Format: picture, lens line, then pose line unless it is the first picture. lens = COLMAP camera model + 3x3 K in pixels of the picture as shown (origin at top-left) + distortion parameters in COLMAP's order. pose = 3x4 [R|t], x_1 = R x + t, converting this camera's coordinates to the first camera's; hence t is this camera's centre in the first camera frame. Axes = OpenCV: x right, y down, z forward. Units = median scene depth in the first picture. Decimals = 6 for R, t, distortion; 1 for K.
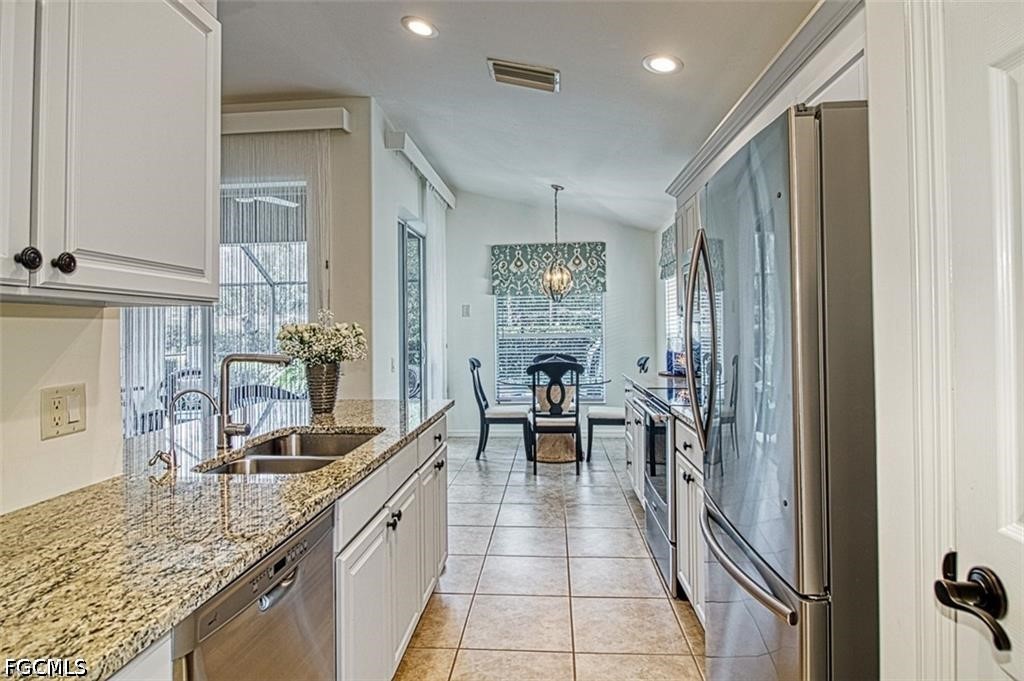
lens RADIAL K [[549.8, 0, 513.6], [0, 549.8, 323.0], [0, 0, 1]] dist [-0.001703, -0.000574]
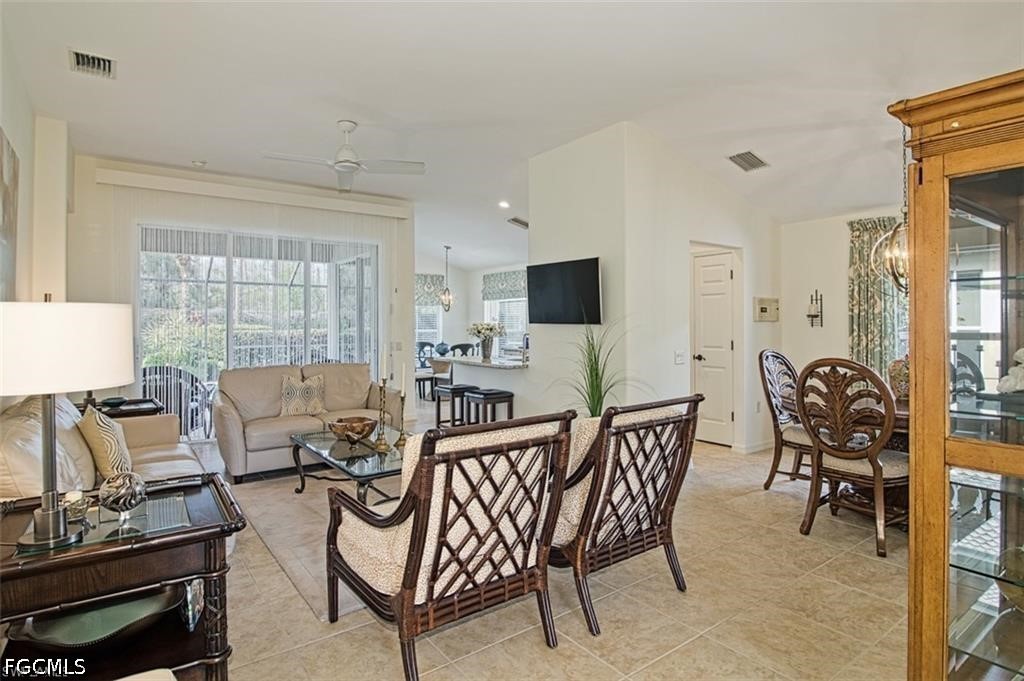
lens RADIAL K [[549.8, 0, 513.6], [0, 549.8, 323.0], [0, 0, 1]] dist [-0.001703, -0.000574]
pose [[0.752180, 0.013299, 0.658824, -0.772924], [-0.011971, 0.999907, -0.006517, 0.007146], [-0.658849, -0.002984, 0.752269, -0.404307]]
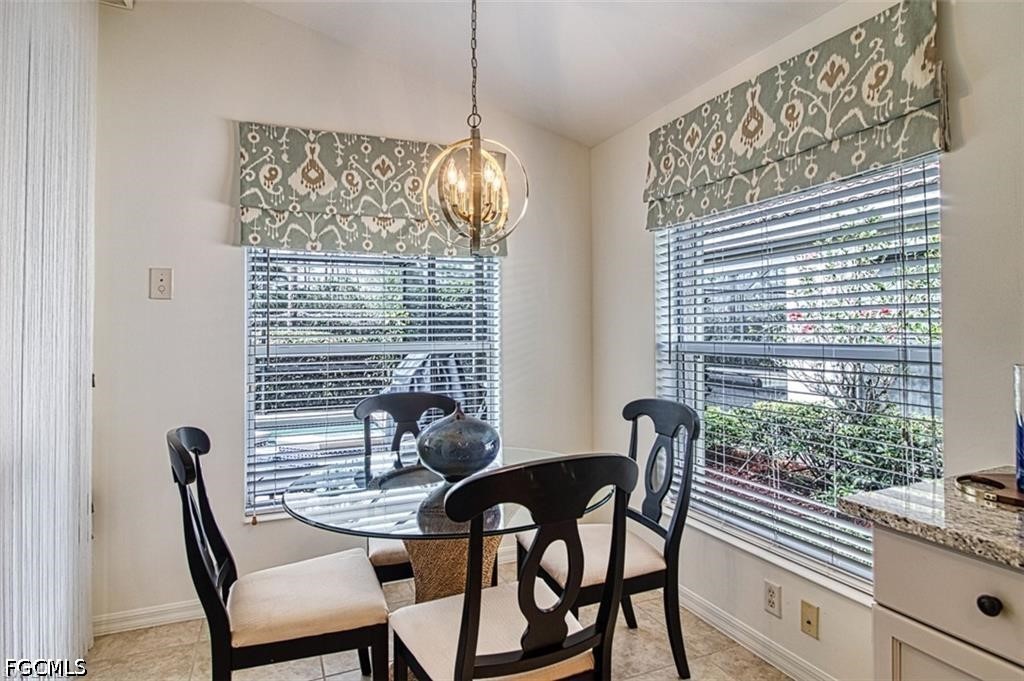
lens RADIAL K [[549.8, 0, 513.6], [0, 549.8, 323.0], [0, 0, 1]] dist [-0.001703, -0.000574]
pose [[0.885462, 0.018563, 0.464340, -0.046849], [-0.012415, 0.999790, -0.016295, 0.008232], [-0.464545, 0.008664, 0.885507, 0.566244]]
